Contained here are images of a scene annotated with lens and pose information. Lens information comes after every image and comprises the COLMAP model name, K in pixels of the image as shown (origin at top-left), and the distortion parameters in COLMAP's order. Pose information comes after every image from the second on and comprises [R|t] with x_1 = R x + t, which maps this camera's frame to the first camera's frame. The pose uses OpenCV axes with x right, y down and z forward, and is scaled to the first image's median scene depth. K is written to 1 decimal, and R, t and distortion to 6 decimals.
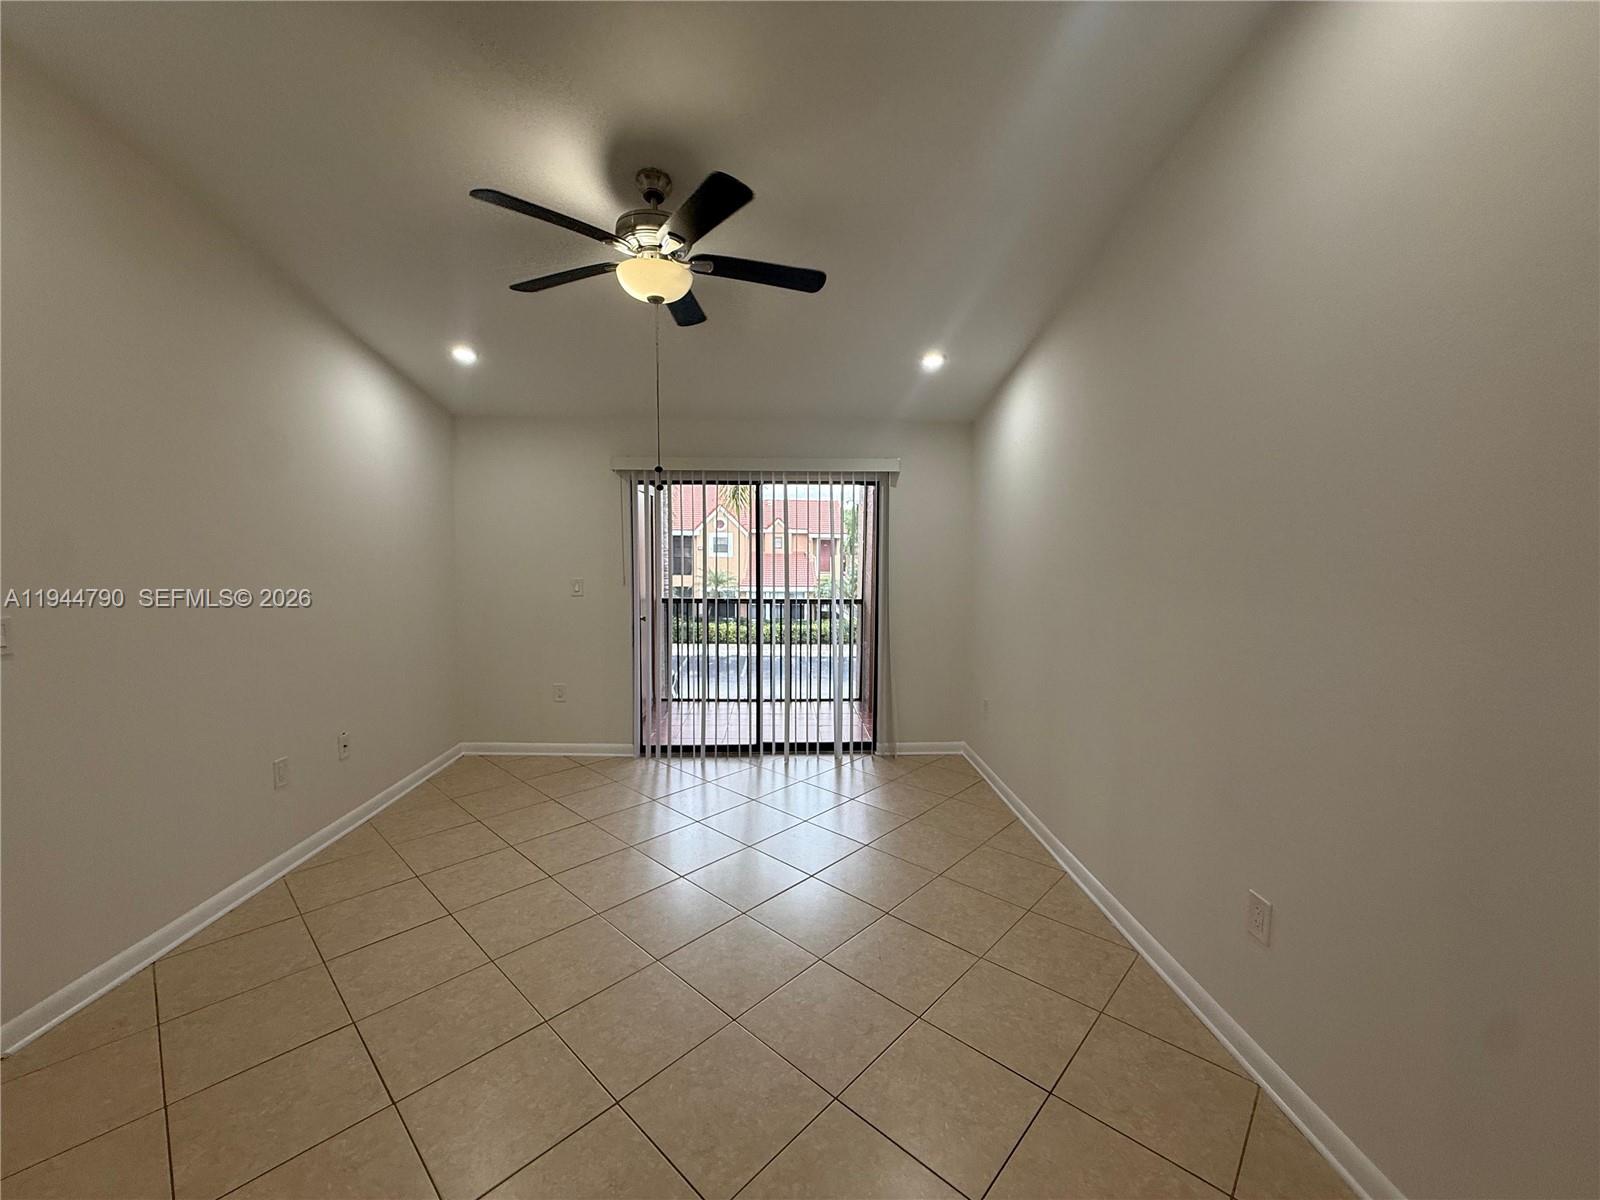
lens RADIAL K [[638.6, 0, 793.8], [0, 638.6, 598.7], [0, 0, 1]] dist [-0.000998, 0.000235]
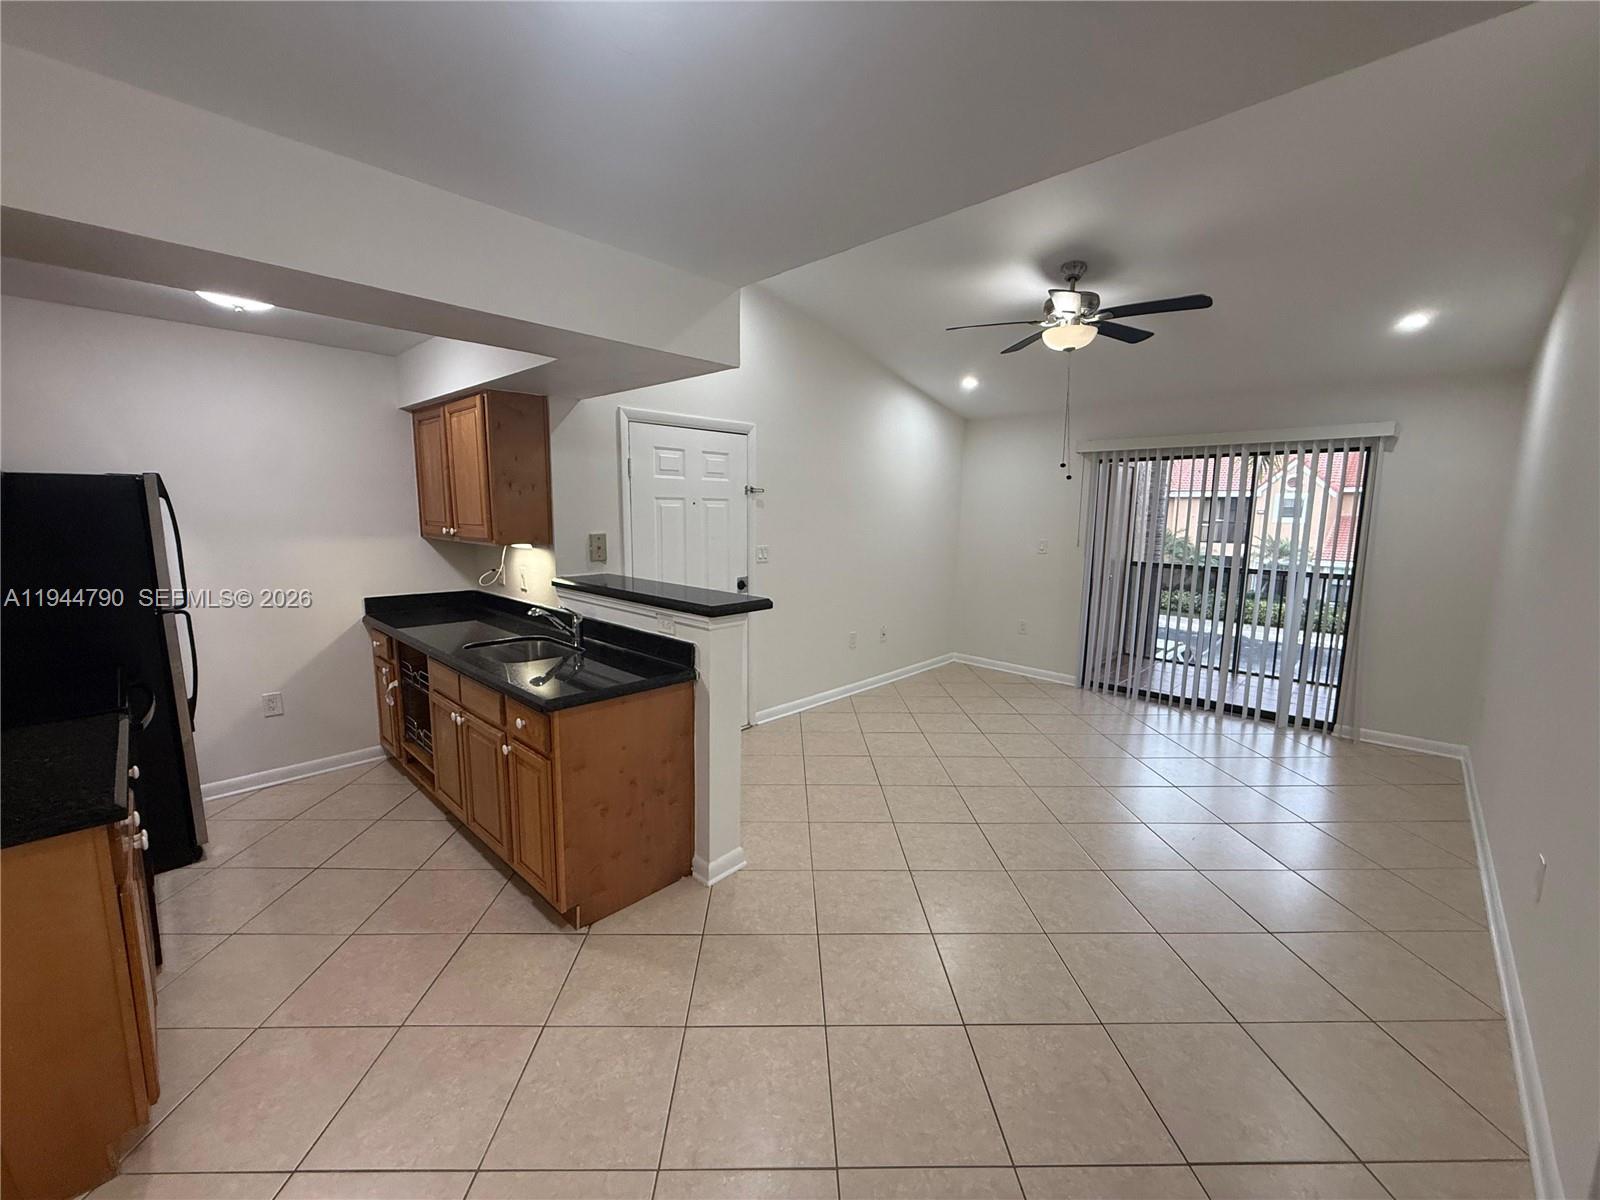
lens RADIAL K [[638.6, 0, 793.8], [0, 638.6, 598.7], [0, 0, 1]] dist [-0.000998, 0.000235]
pose [[0.699728, 0.100194, -0.707349, 0.224232], [-0.058692, 0.994832, 0.082855, 0.007860], [0.711995, -0.016460, 0.701992, -0.250618]]
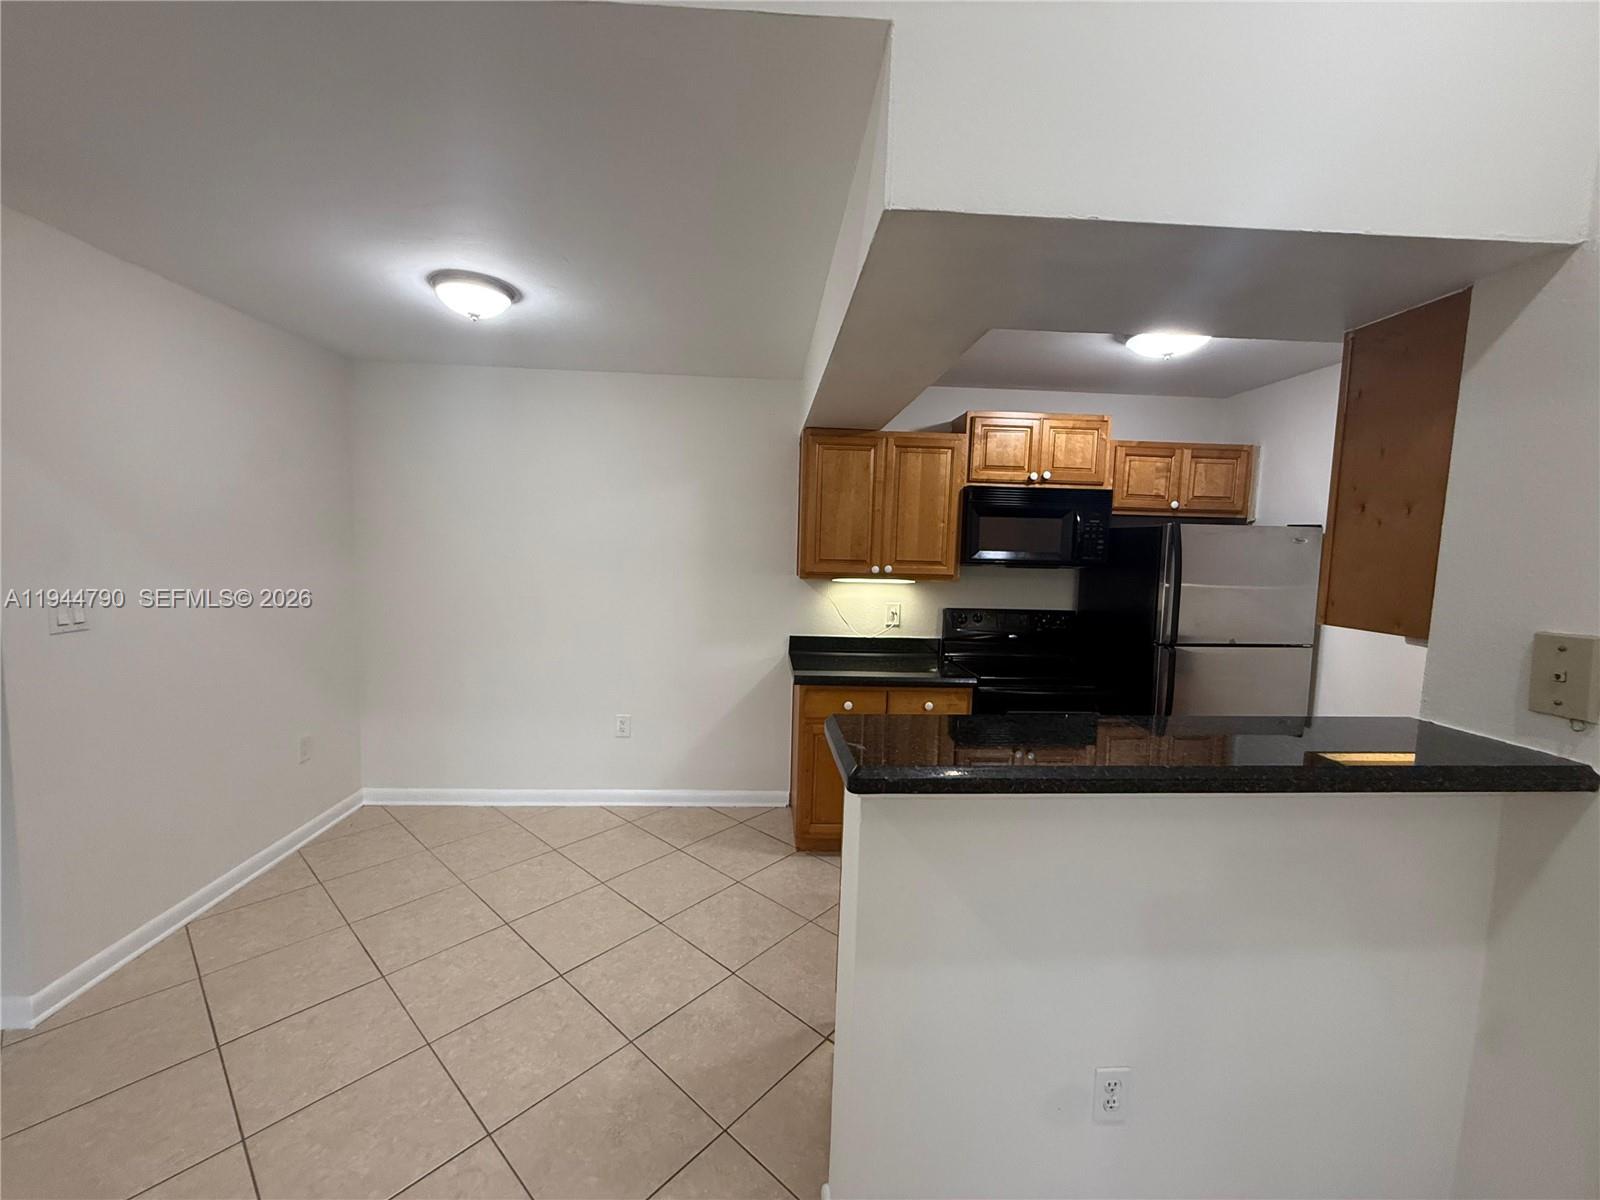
lens RADIAL K [[638.6, 0, 793.8], [0, 638.6, 598.7], [0, 0, 1]] dist [-0.000998, 0.000235]
pose [[-0.998811, -0.034919, -0.034021, -0.171851], [-0.040025, 0.985767, 0.163286, -0.035086], [0.027835, 0.164453, -0.985992, 0.351910]]
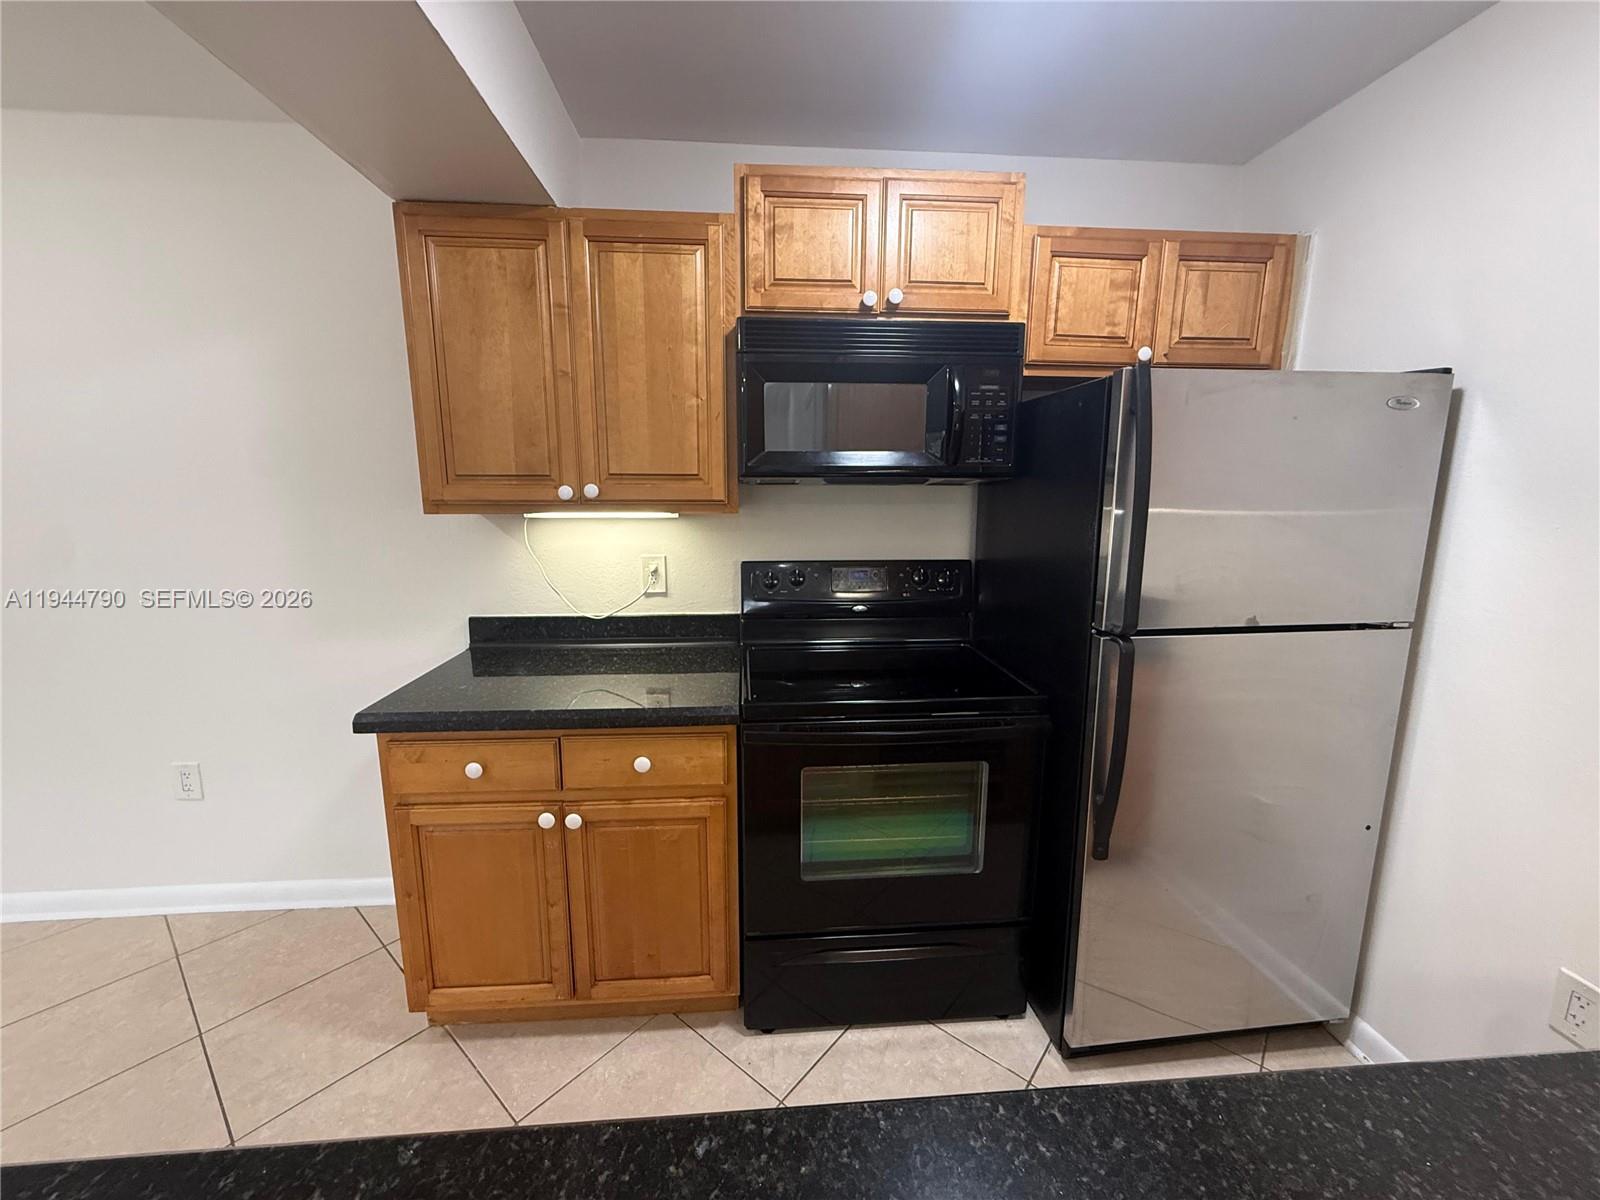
lens RADIAL K [[638.6, 0, 793.8], [0, 638.6, 598.7], [0, 0, 1]] dist [-0.000998, 0.000235]
pose [[-0.998403, -0.004744, -0.056286, -0.392159], [-0.018672, 0.968167, 0.249609, 0.009804], [0.053310, 0.250262, -0.966709, 0.029181]]
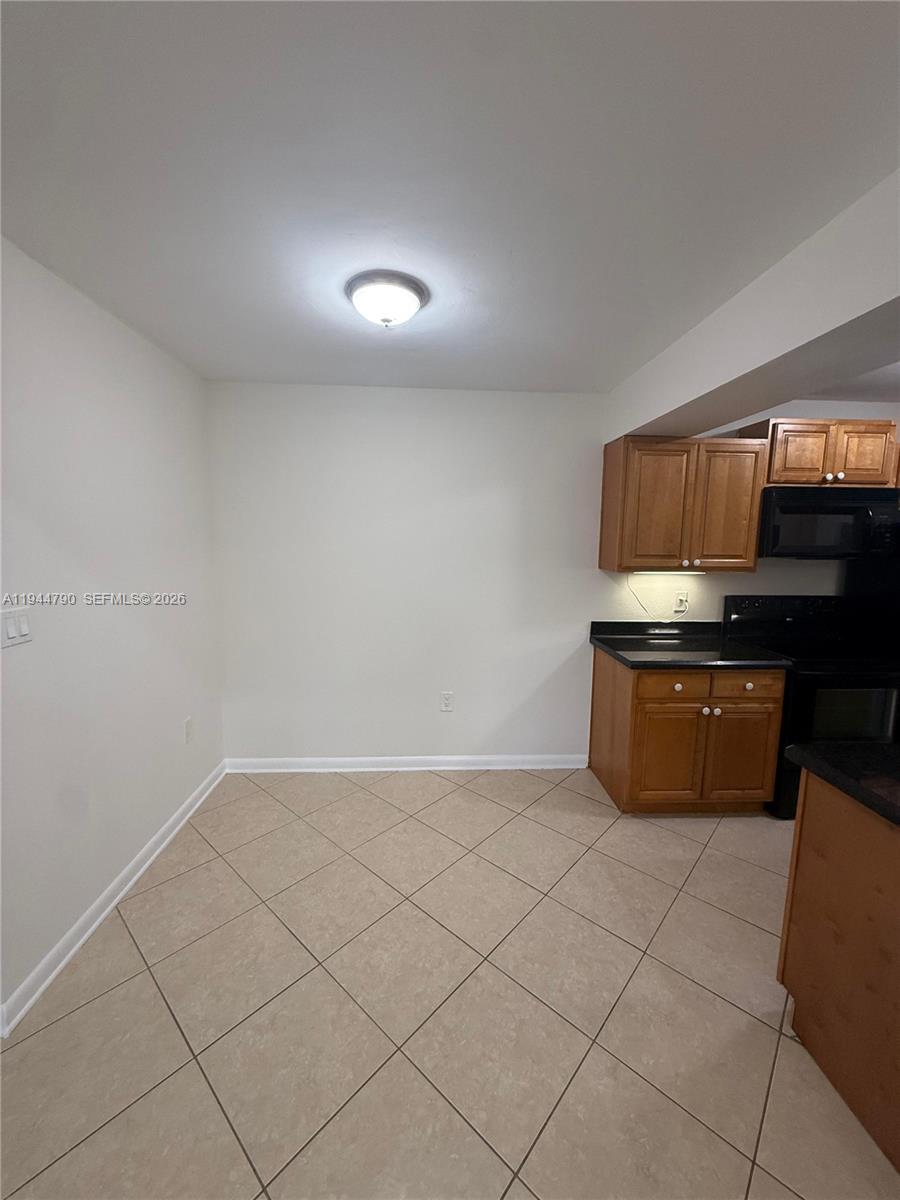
lens RADIAL K [[478.9, 0, 451.4], [0, 478.9, 595.4], [0, 0, 1]] dist [-0.000998, 0.000235]
pose [[-0.999380, -0.018637, -0.029878, 0.019347], [-0.024217, 0.979717, 0.198917, -0.027160], [0.025565, 0.199517, -0.979561, 0.234428]]
